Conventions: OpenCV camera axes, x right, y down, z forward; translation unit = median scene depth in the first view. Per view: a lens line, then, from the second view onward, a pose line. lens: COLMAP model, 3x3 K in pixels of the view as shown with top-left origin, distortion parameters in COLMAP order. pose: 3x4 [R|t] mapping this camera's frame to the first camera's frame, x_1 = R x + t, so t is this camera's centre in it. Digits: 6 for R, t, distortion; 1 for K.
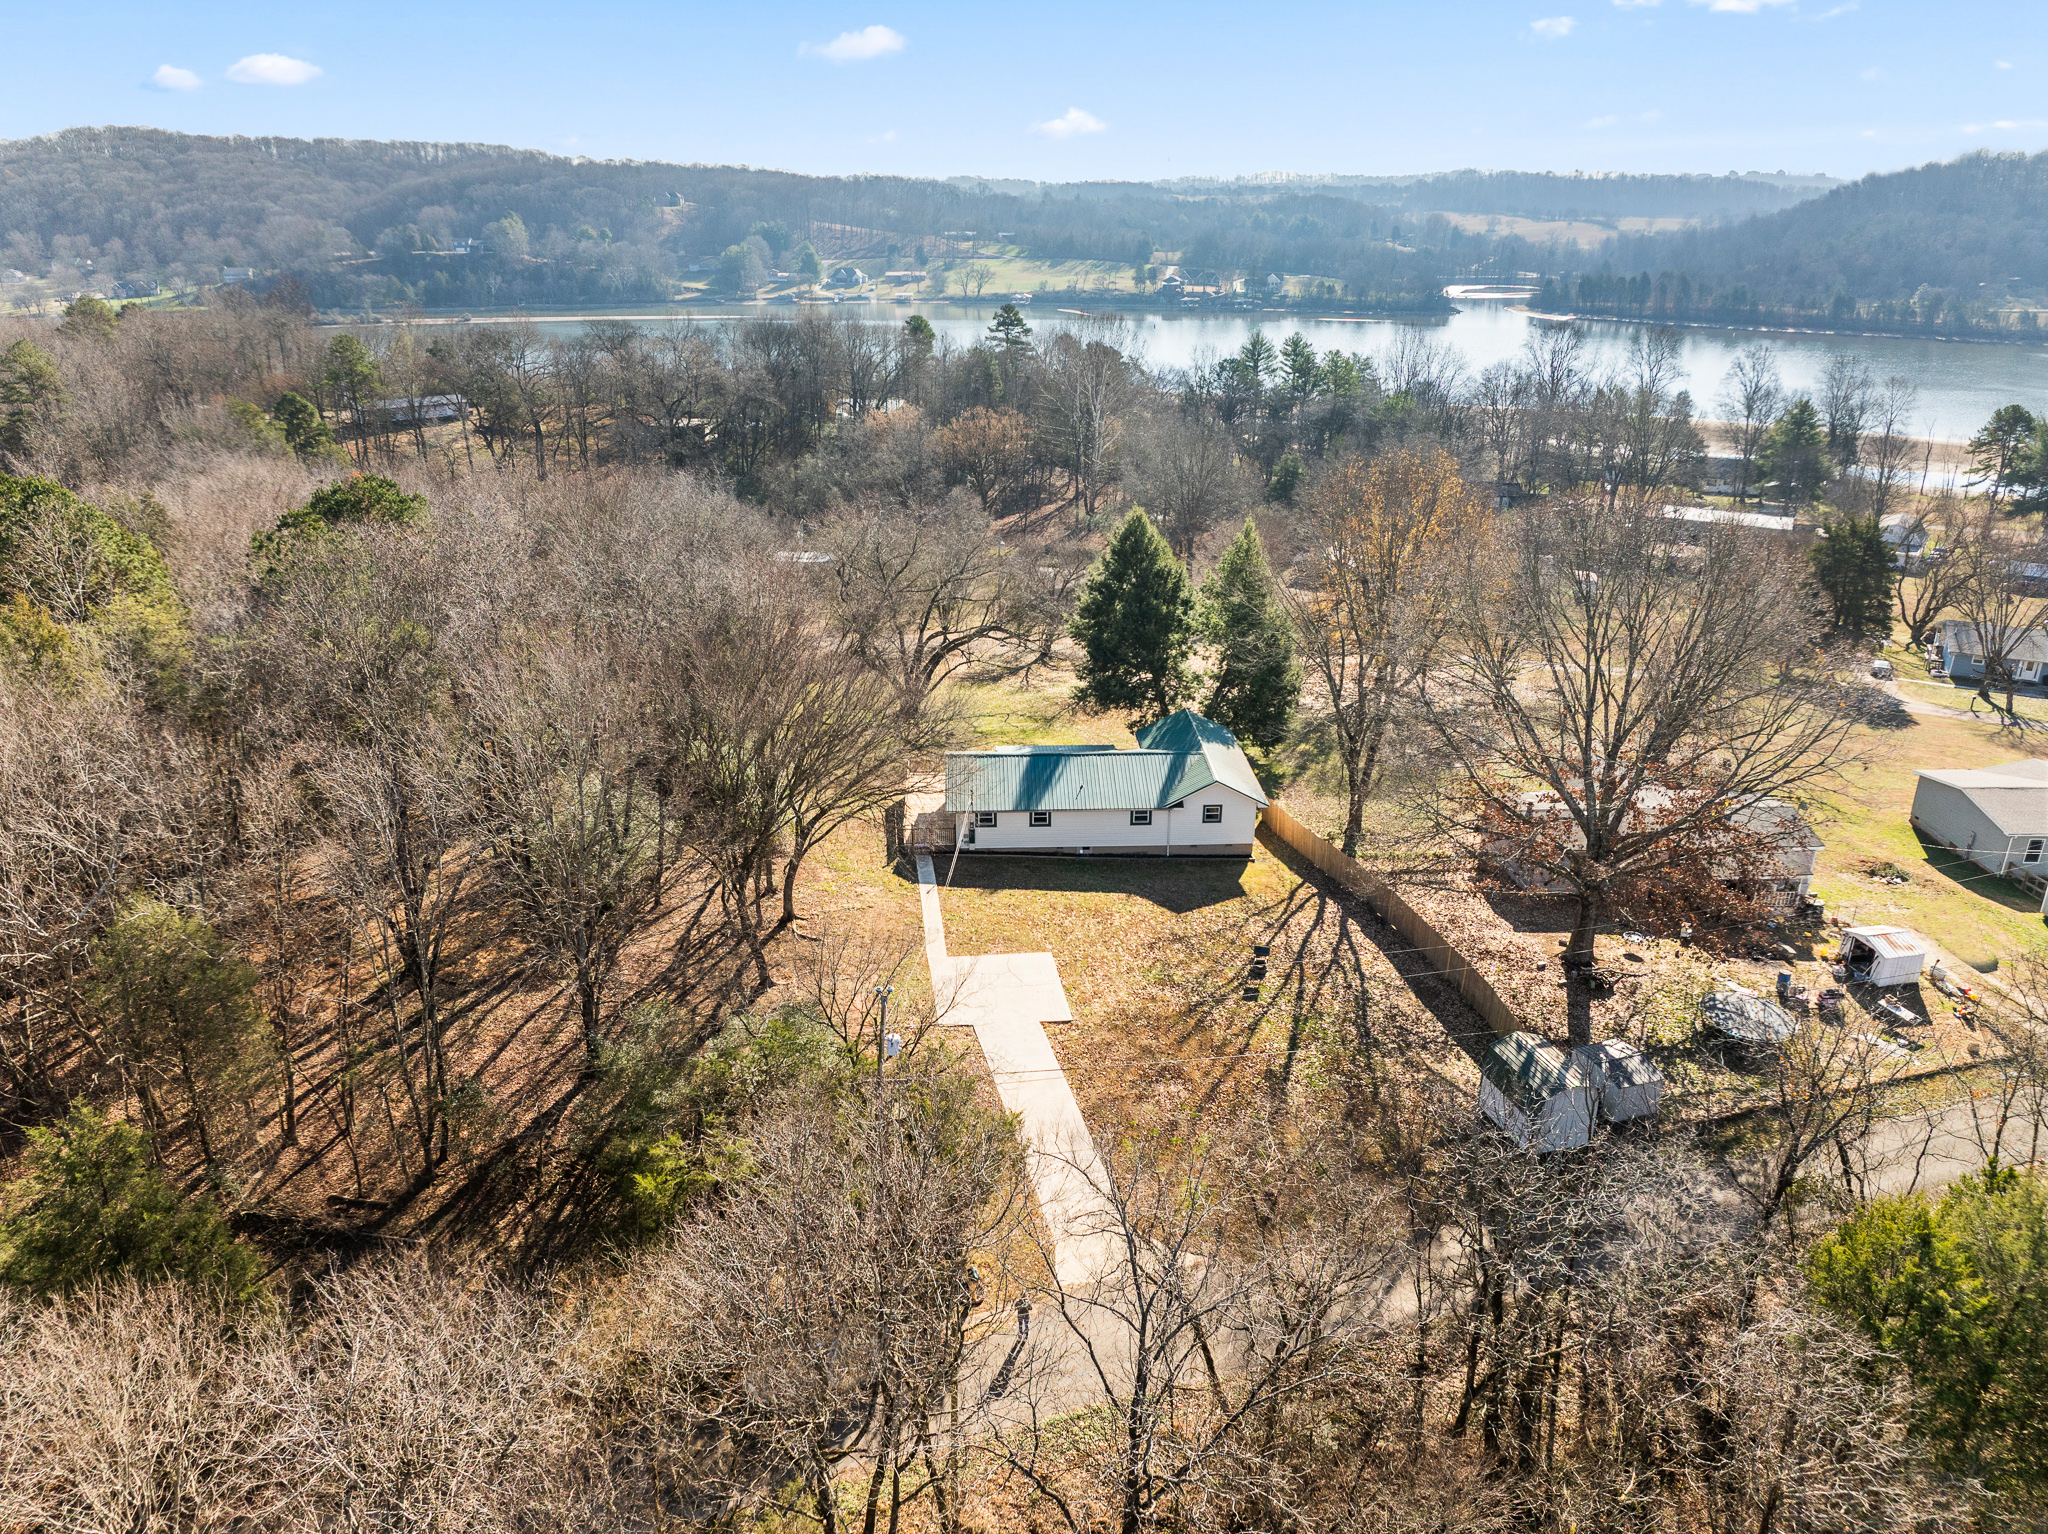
lens RADIAL K [[1420.9, 0, 1024.0], [0, 1420.9, 767.0], [0, 0, 1]] dist [-0.053478, 0.045985]
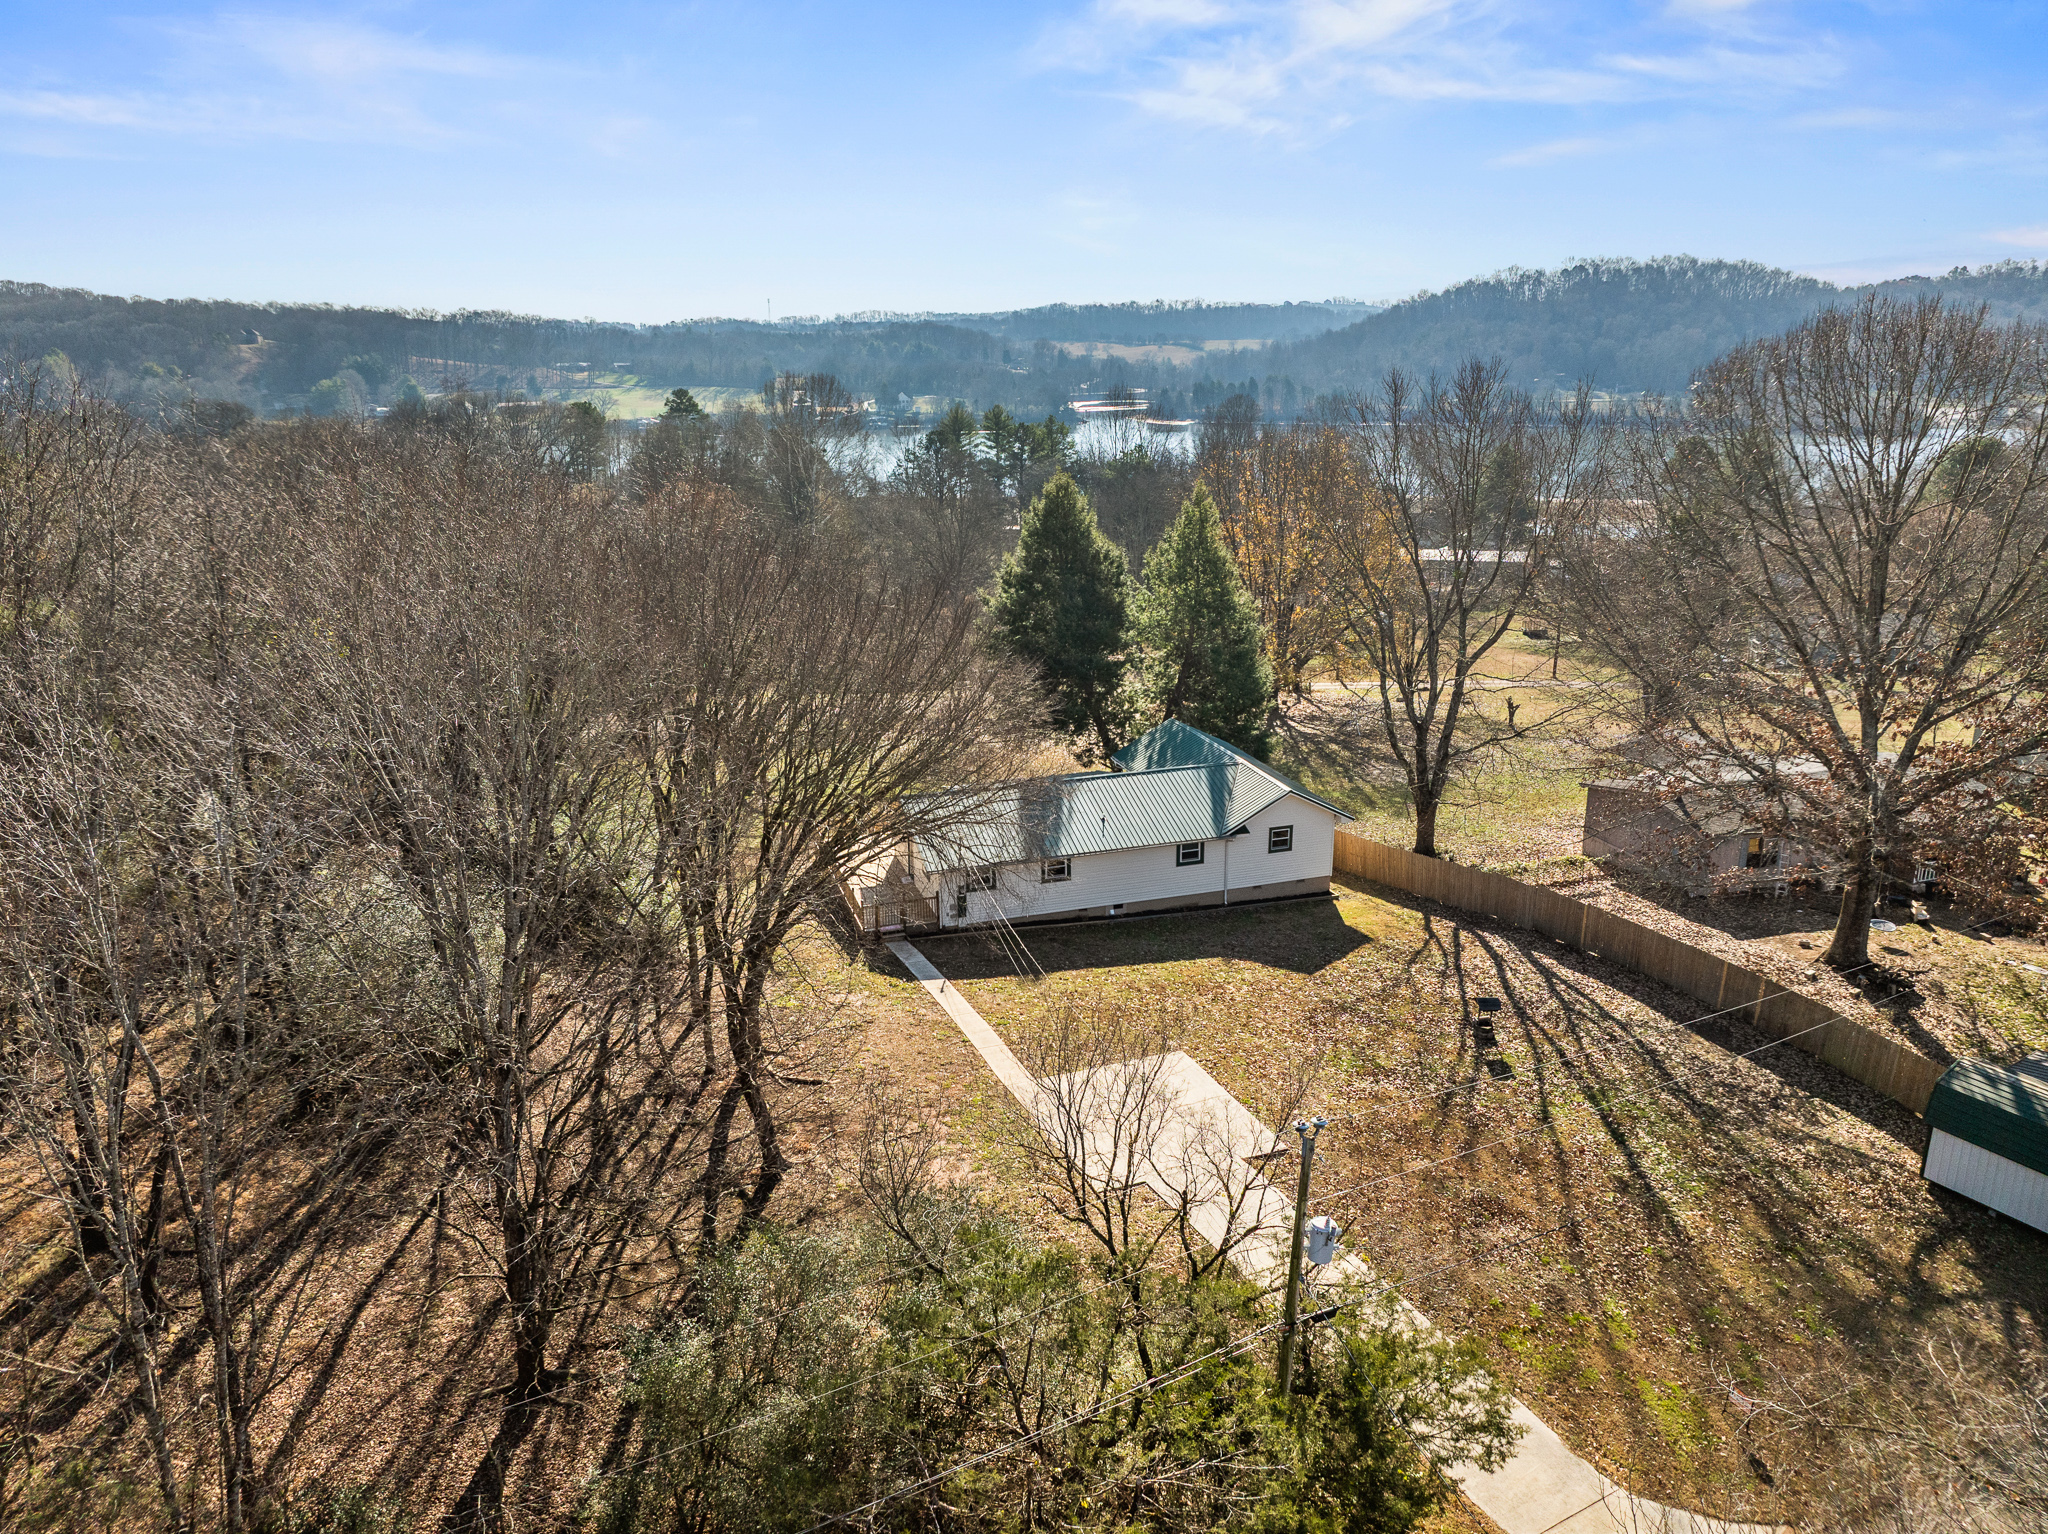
lens RADIAL K [[1417.9, 0, 988.2], [0, 1417.9, 771.0], [0, 0, 1]] dist [-0.015641, 0.004626]
pose [[0.970148, -0.089109, 0.225549, -0.174476], [0.109087, 0.990991, -0.077694, 0.038550], [-0.216593, 0.099979, 0.971129, 0.326050]]
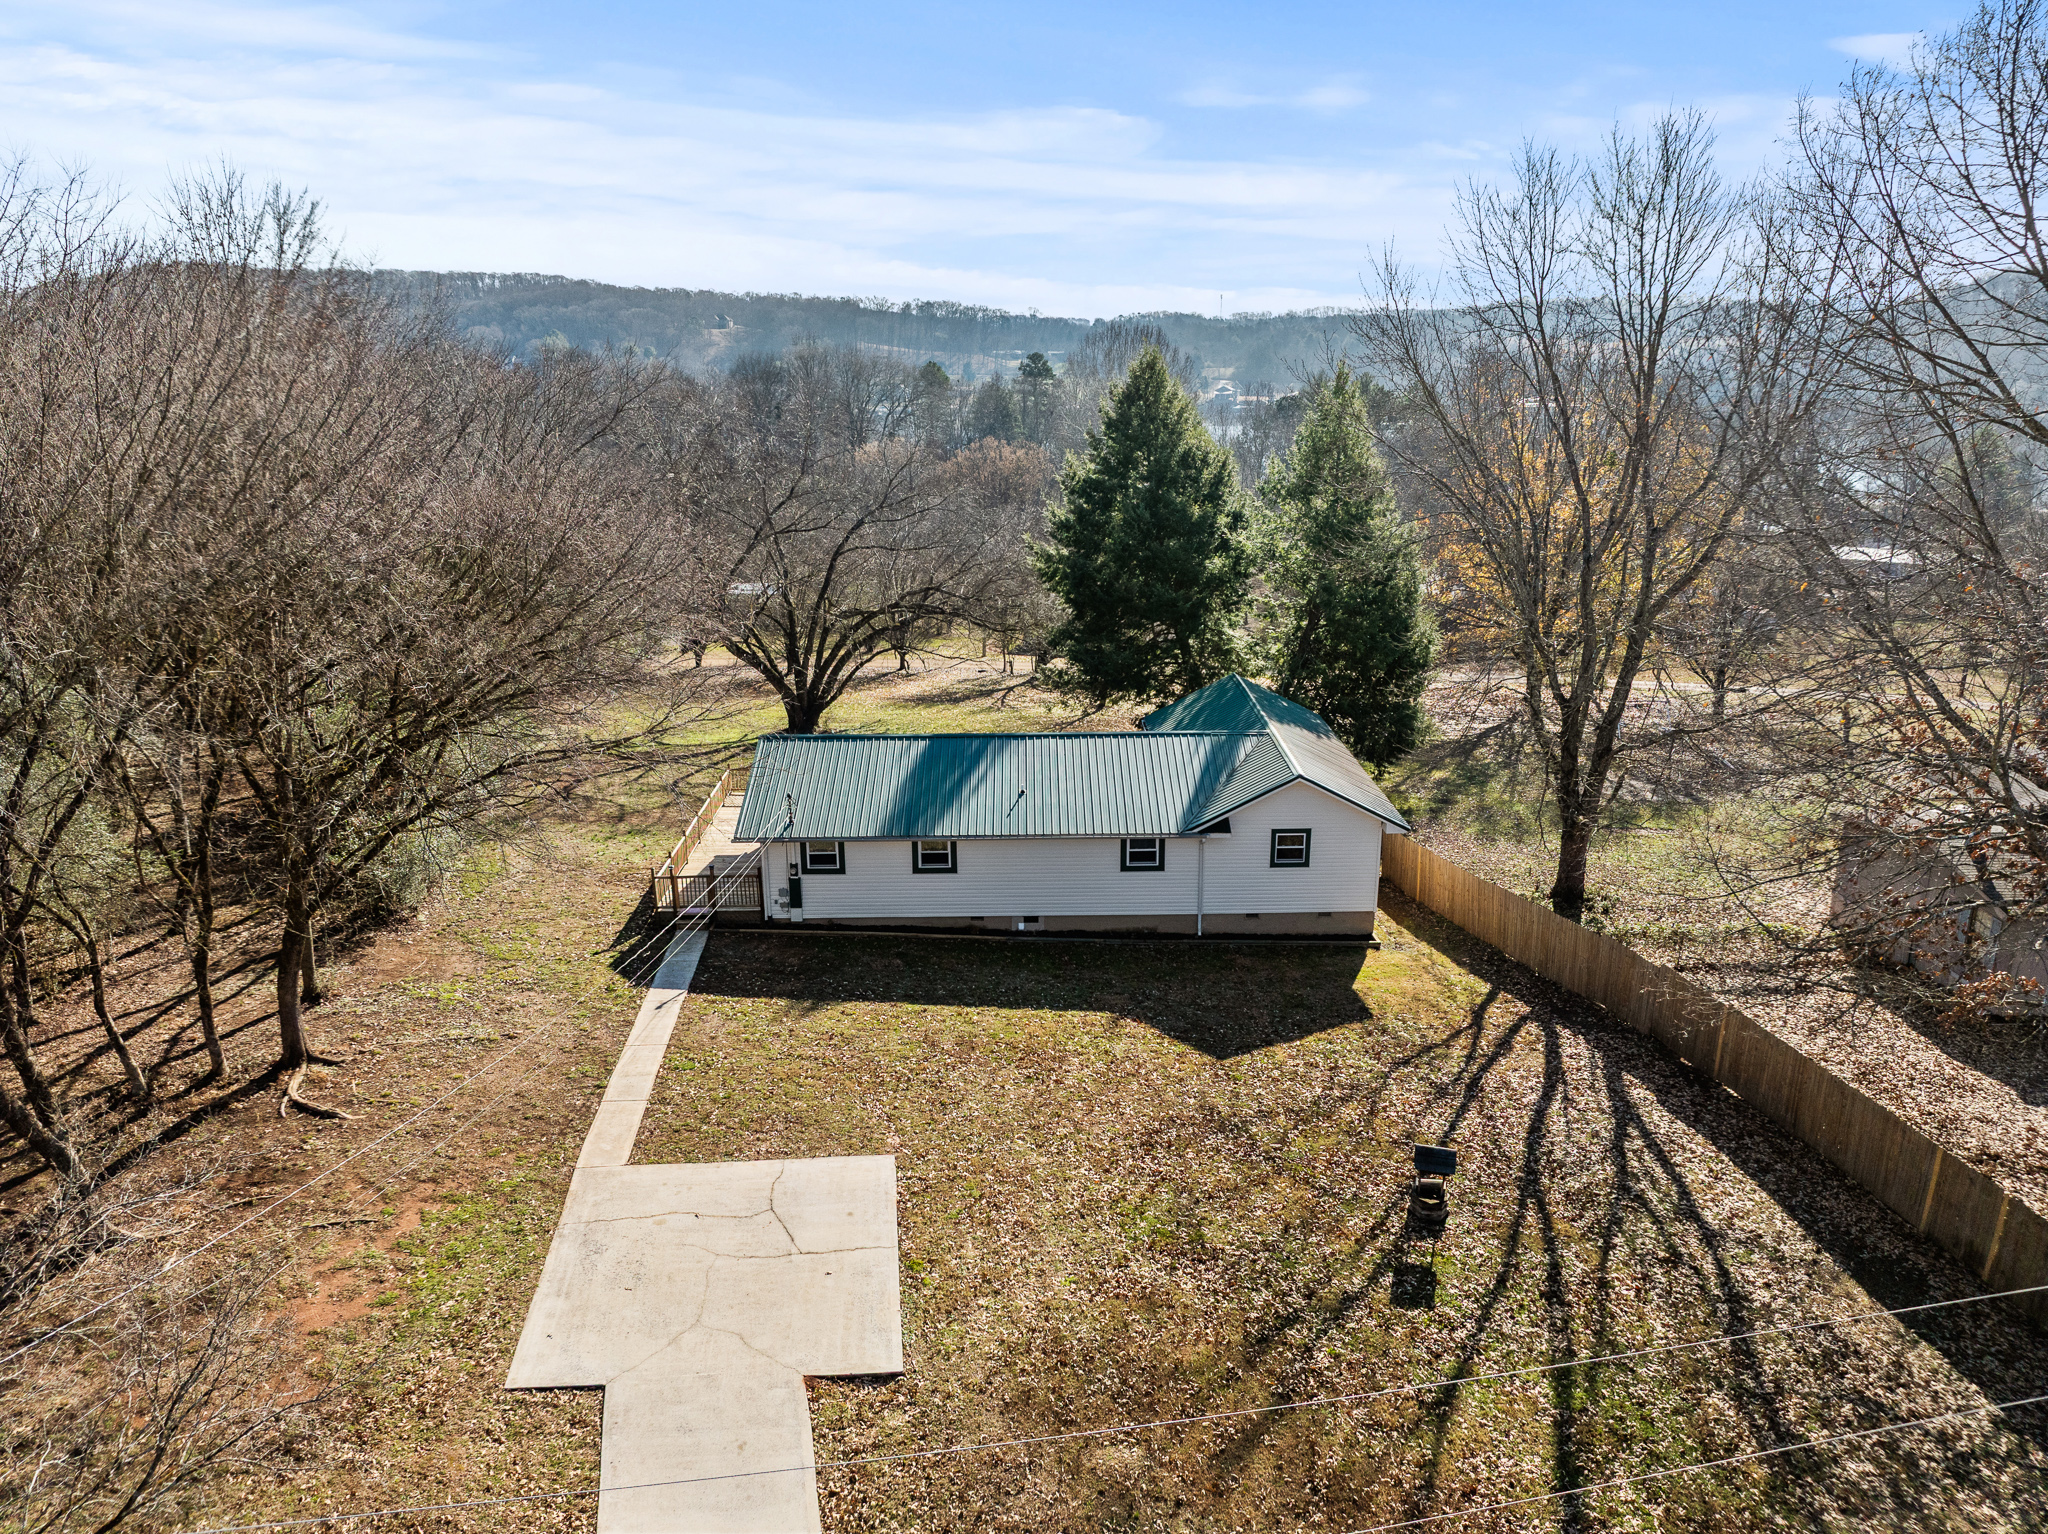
lens RADIAL K [[1420.9, 0, 1024.0], [0, 1420.9, 767.0], [0, 0, 1]] dist [-0.053478, 0.045985]
pose [[0.999193, -0.000510, -0.040155, 0.061760], [-0.003248, 0.995617, -0.093469, 0.051201], [0.040027, 0.093524, 0.994812, 0.517964]]
